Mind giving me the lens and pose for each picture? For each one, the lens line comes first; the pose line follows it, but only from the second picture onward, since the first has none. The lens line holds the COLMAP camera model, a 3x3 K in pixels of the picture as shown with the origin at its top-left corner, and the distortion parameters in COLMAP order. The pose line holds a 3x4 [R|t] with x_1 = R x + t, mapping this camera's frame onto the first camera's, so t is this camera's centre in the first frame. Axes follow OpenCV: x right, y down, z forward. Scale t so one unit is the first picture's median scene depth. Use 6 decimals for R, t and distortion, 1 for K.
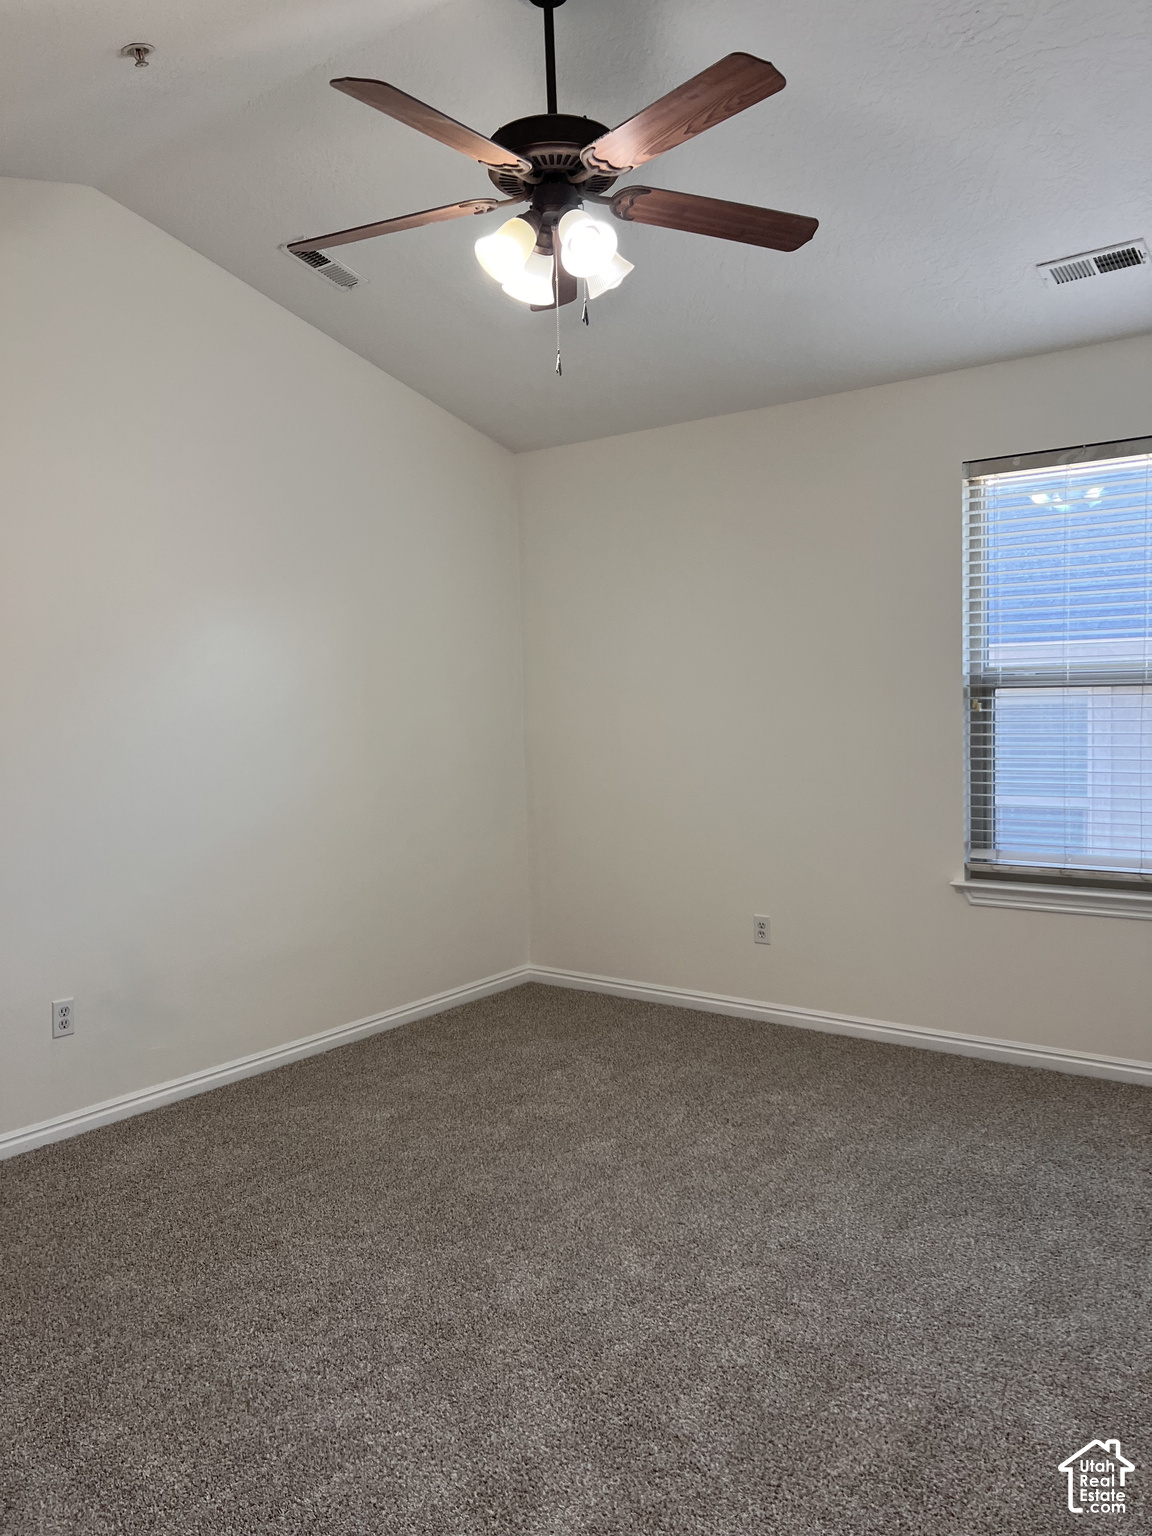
lens RADIAL K [[1168.6, 0, 575.0], [0, 1168.6, 768.1], [0, 0, 1]] dist [0.007941, -0.004954]
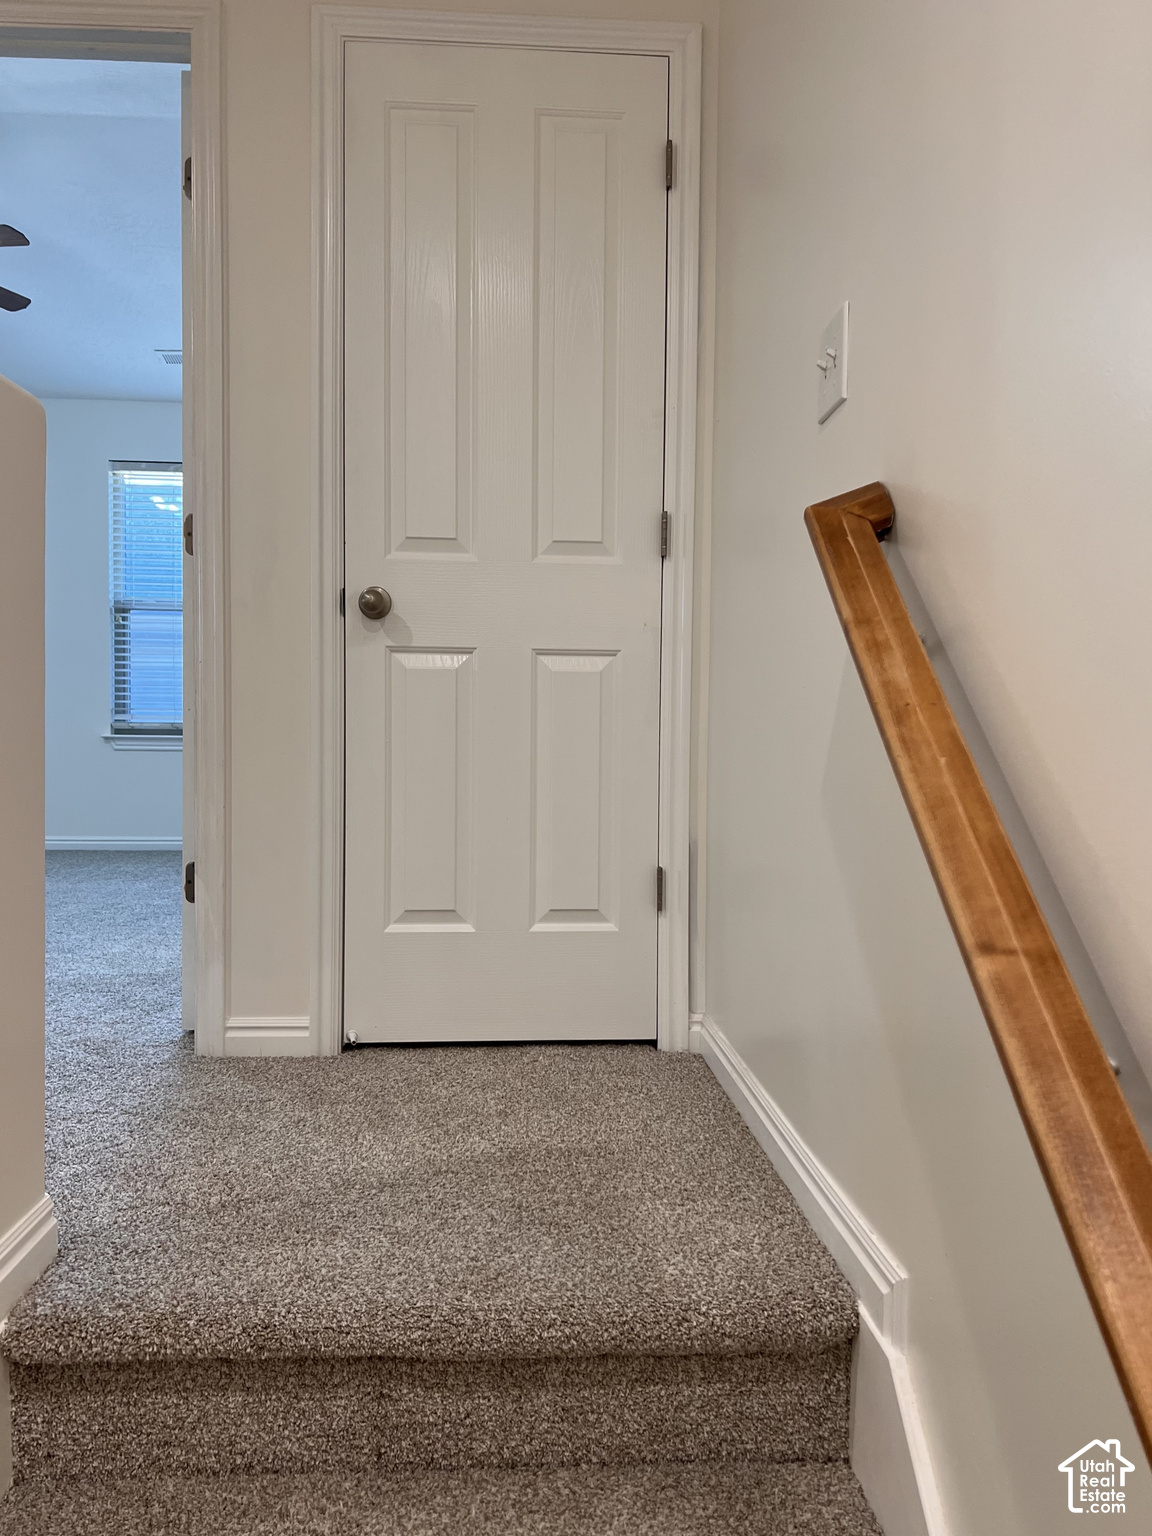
lens RADIAL K [[1168.6, 0, 576.0], [0, 1168.6, 767.1], [0, 0, 1]] dist [0.007941, -0.004954]
pose [[0.763653, 0.016938, 0.645404, -0.189832], [0.021343, 0.998447, -0.051457, 0.234436], [-0.645274, 0.053070, 0.762106, -0.560015]]
